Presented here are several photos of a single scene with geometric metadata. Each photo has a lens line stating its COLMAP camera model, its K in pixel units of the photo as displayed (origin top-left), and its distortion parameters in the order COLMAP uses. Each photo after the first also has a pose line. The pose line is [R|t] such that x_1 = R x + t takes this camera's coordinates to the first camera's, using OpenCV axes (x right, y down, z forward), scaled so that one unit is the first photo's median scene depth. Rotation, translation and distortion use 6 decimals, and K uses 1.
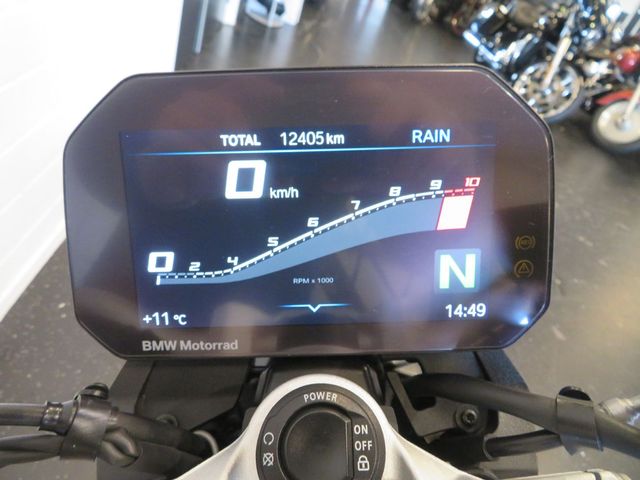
lens RADIAL K [[461.3, 0, 319.9], [0, 461.3, 239.5], [0, 0, 1]] dist [0.002563, -0.000579]
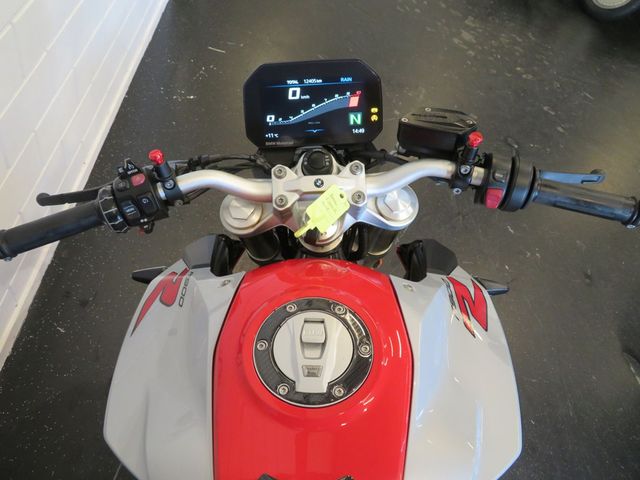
lens RADIAL K [[461.3, 0, 321.2], [0, 461.3, 241.1], [0, 0, 1]] dist [0.002563, -0.000579]
pose [[0.999600, -0.027374, 0.007052, -0.010607], [0.024577, 0.964861, 0.261611, 0.040600], [-0.013966, -0.261333, 0.965148, -2.666972]]
